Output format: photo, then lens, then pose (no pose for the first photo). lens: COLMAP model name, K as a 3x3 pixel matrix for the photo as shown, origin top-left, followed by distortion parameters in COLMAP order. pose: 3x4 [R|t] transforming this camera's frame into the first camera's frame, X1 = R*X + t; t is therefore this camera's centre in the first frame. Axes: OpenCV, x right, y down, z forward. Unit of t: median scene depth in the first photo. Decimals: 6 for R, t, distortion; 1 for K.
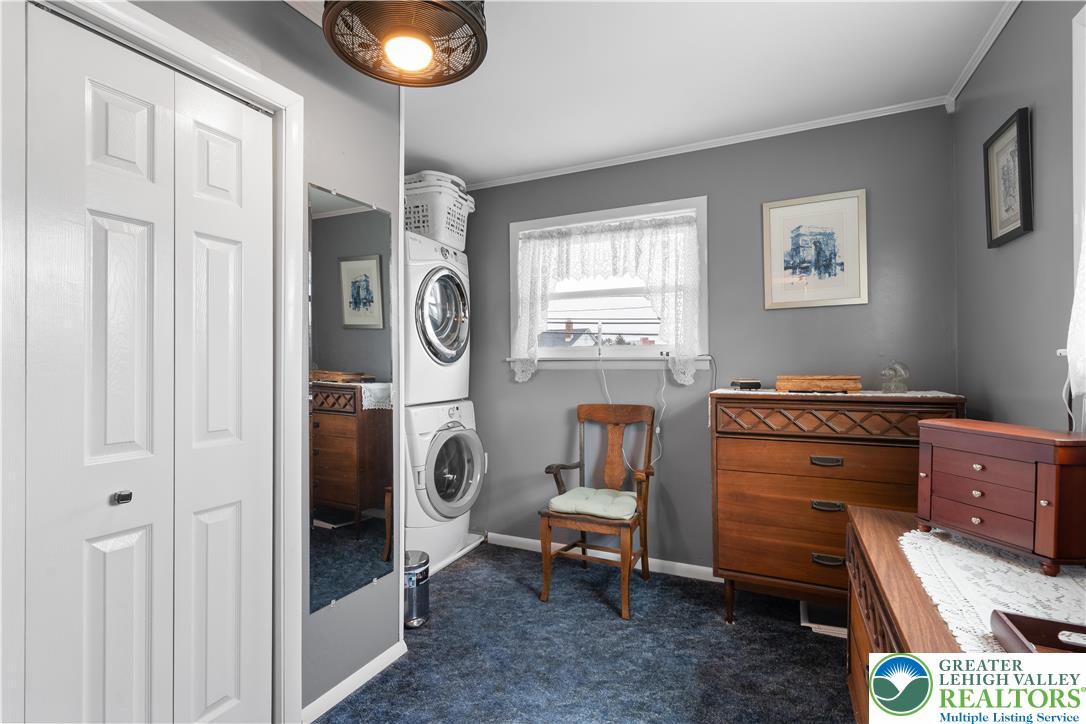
lens RADIAL K [[522.1, 0, 529.8], [0, 522.1, 361.0], [0, 0, 1]] dist [0.001184, 0.000259]
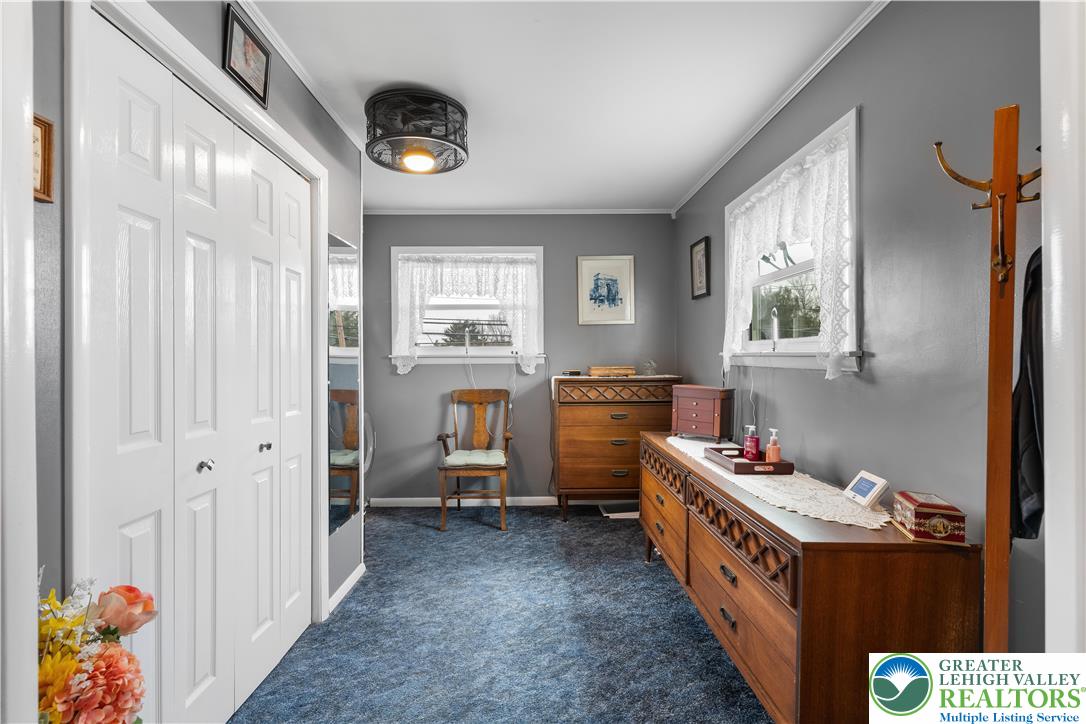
lens RADIAL K [[512.5, 0, 543.0], [0, 512.5, 362.0], [0, 0, 1]] dist [-0.003125, -0.000137]
pose [[0.891028, -0.001157, 0.453947, -0.321525], [-0.001947, 0.999978, 0.006370, 0.002733], [-0.453945, -0.006560, 0.891006, -0.297680]]
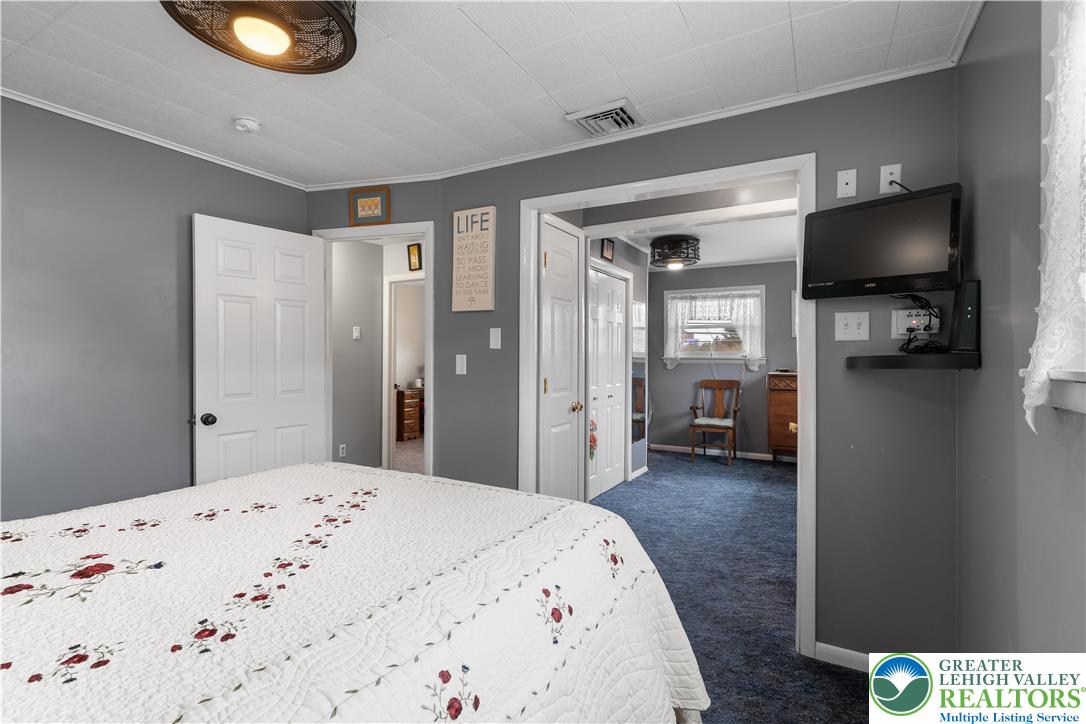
lens RADIAL K [[518.7, 0, 541.8], [0, 518.7, 353.5], [0, 0, 1]] dist [0.036813, 0.000109]
pose [[0.998163, 0.007680, -0.060103, -0.463781], [-0.007659, 0.999970, 0.000592, -0.021227], [0.060106, -0.000130, 0.998192, -1.246352]]
